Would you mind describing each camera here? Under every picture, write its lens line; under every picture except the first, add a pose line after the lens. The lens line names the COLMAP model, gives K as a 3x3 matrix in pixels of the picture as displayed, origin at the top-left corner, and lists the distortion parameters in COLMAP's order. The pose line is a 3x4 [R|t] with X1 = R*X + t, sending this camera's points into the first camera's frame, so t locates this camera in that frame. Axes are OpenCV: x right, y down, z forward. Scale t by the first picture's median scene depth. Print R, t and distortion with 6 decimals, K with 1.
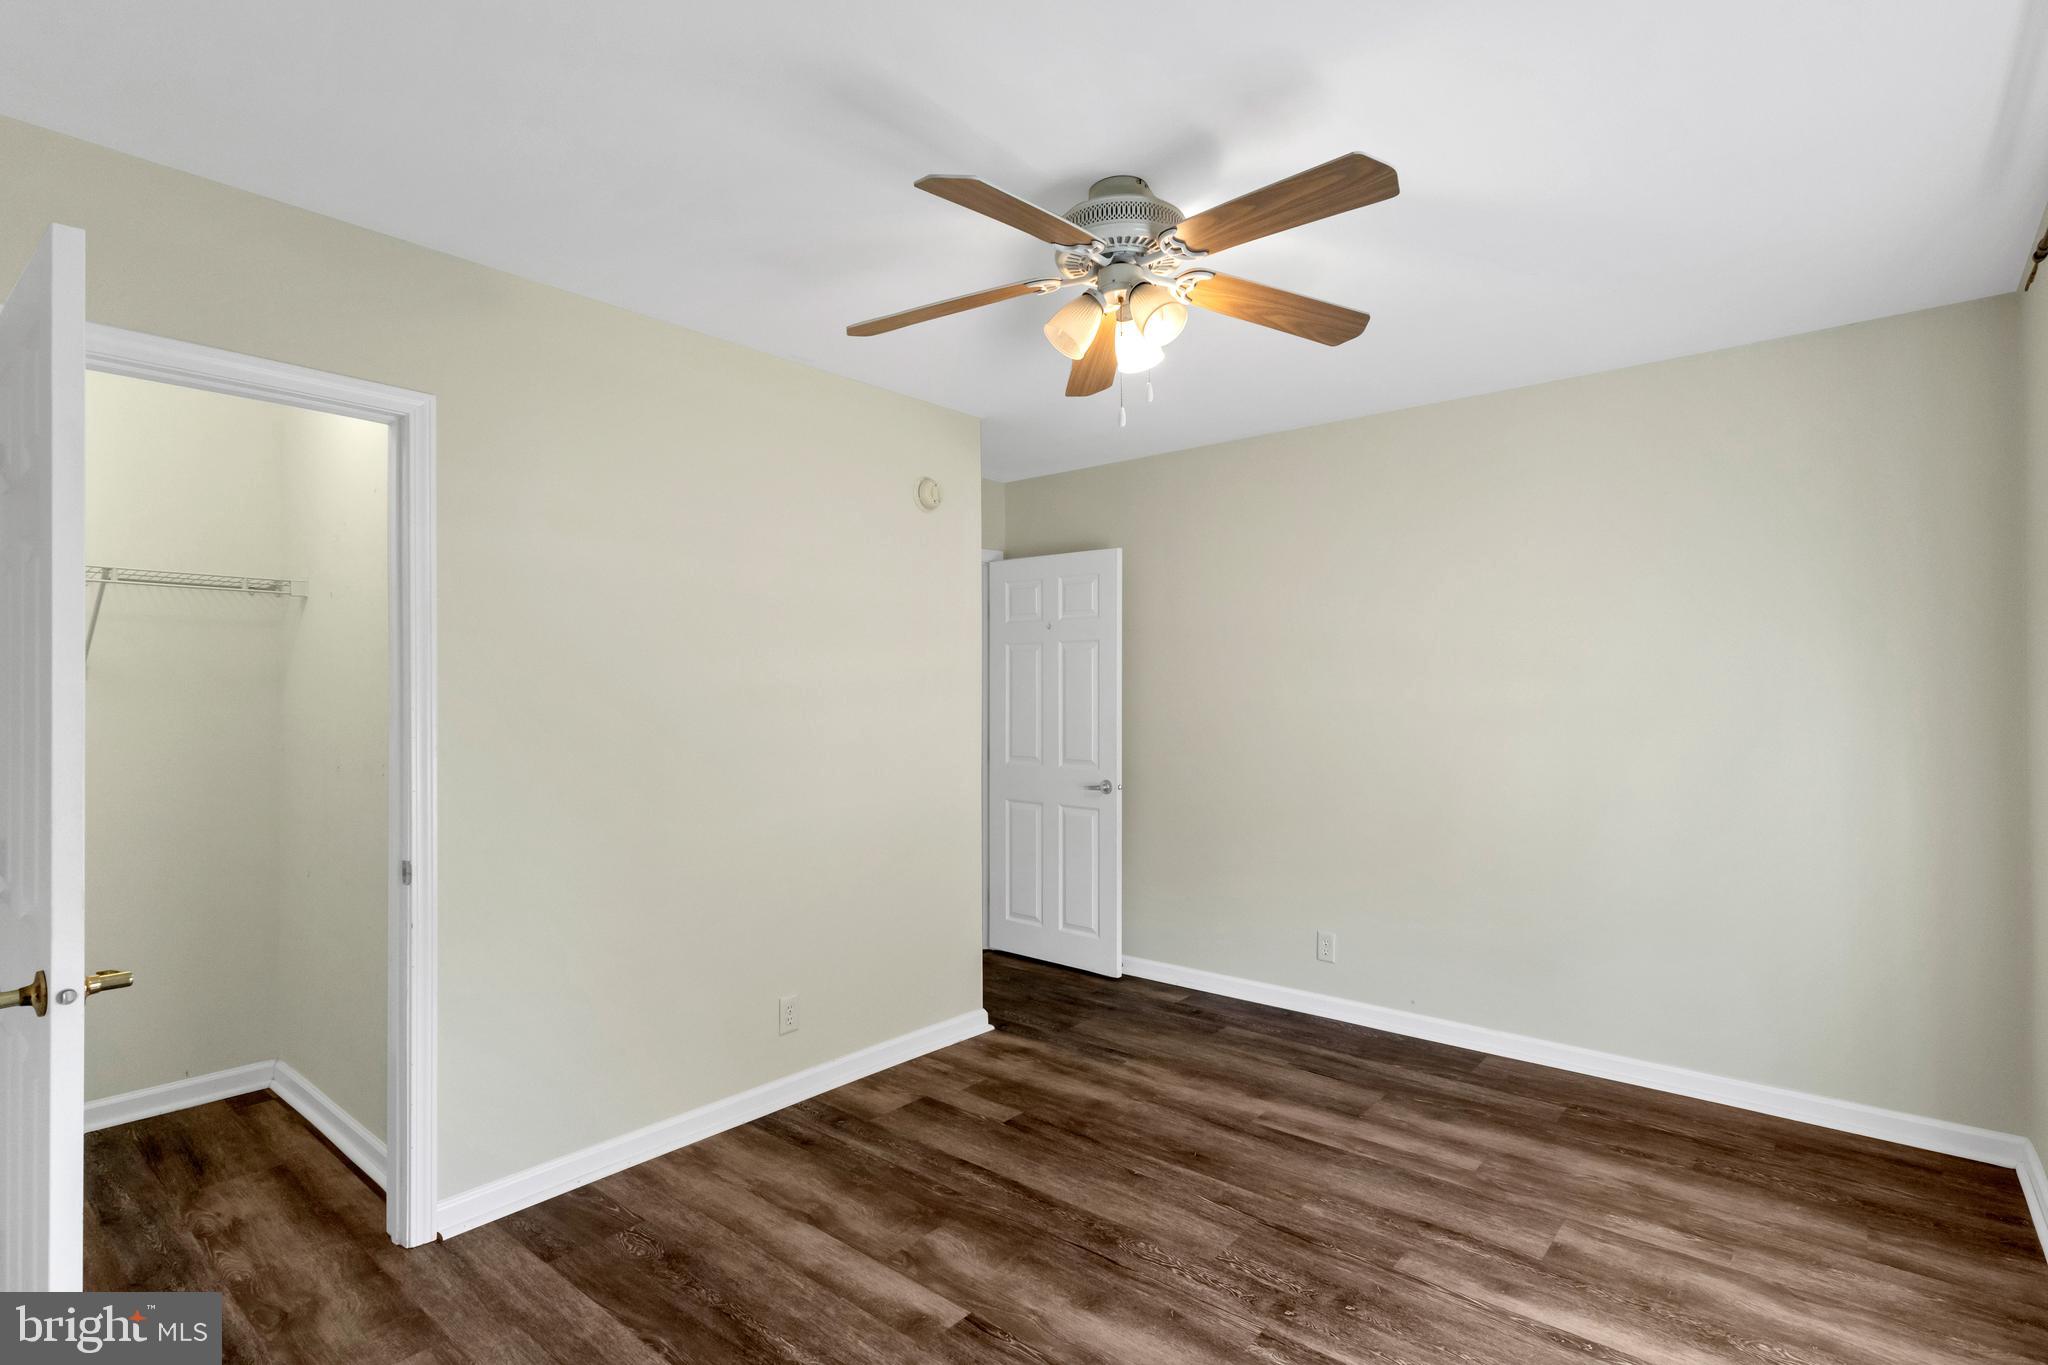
lens RADIAL K [[977.5, 0, 999.4], [0, 977.5, 689.7], [0, 0, 1]] dist [-0.005061, 0.003329]
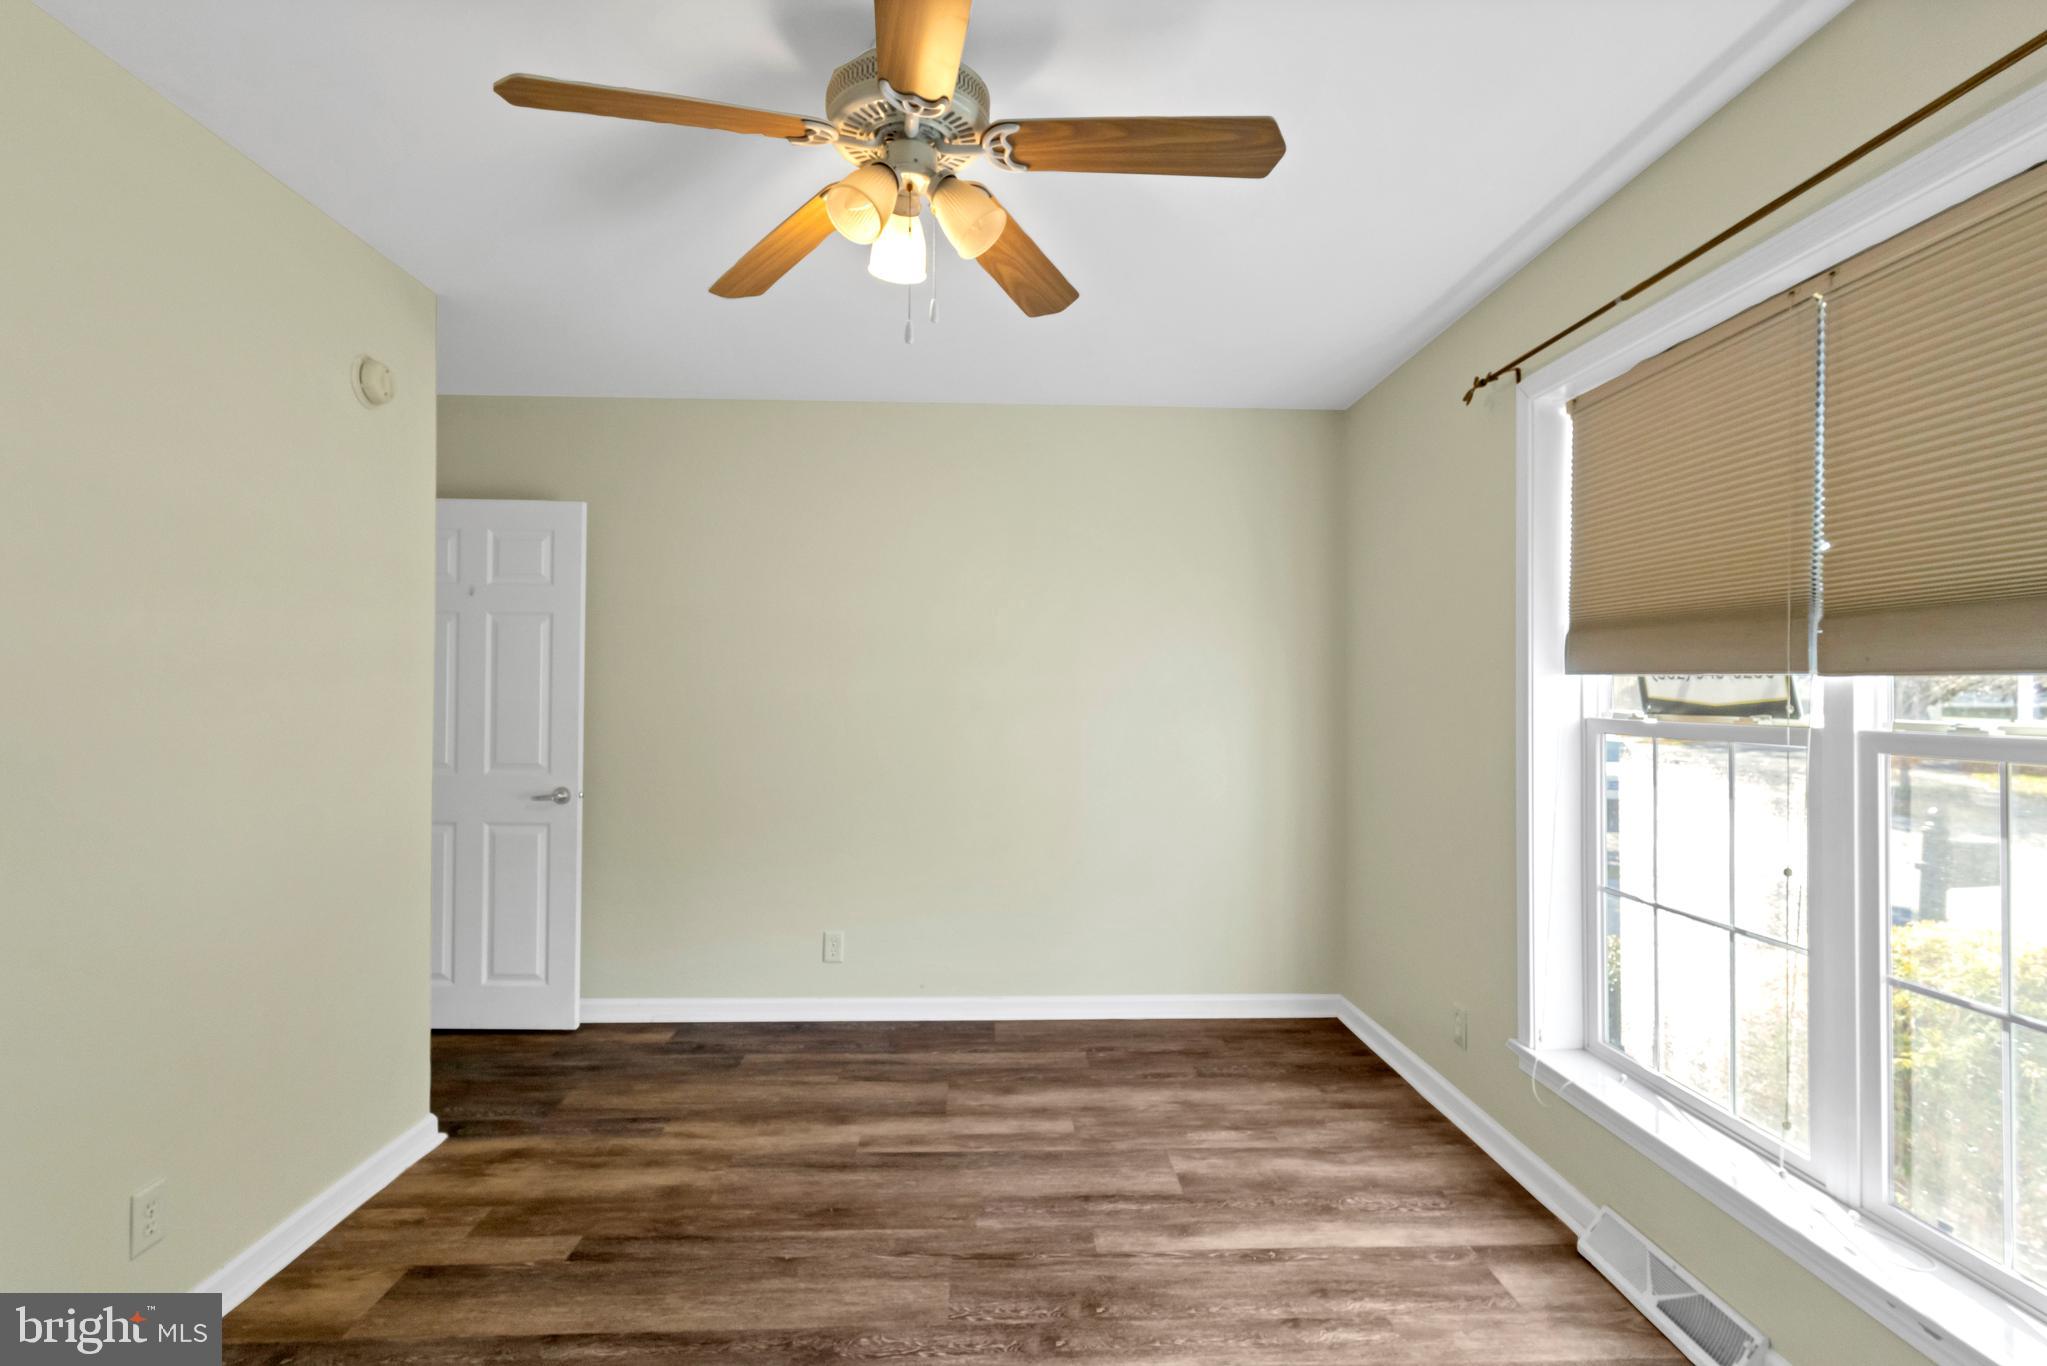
lens RADIAL K [[977.0, 0, 1028.5], [0, 977.0, 689.9], [0, 0, 1]] dist [-0.005061, 0.003329]
pose [[0.734044, 0.006041, 0.679075, -0.239478], [-0.010213, 0.999946, 0.002145, 0.010053], [-0.679026, -0.008510, 0.734065, 0.229101]]
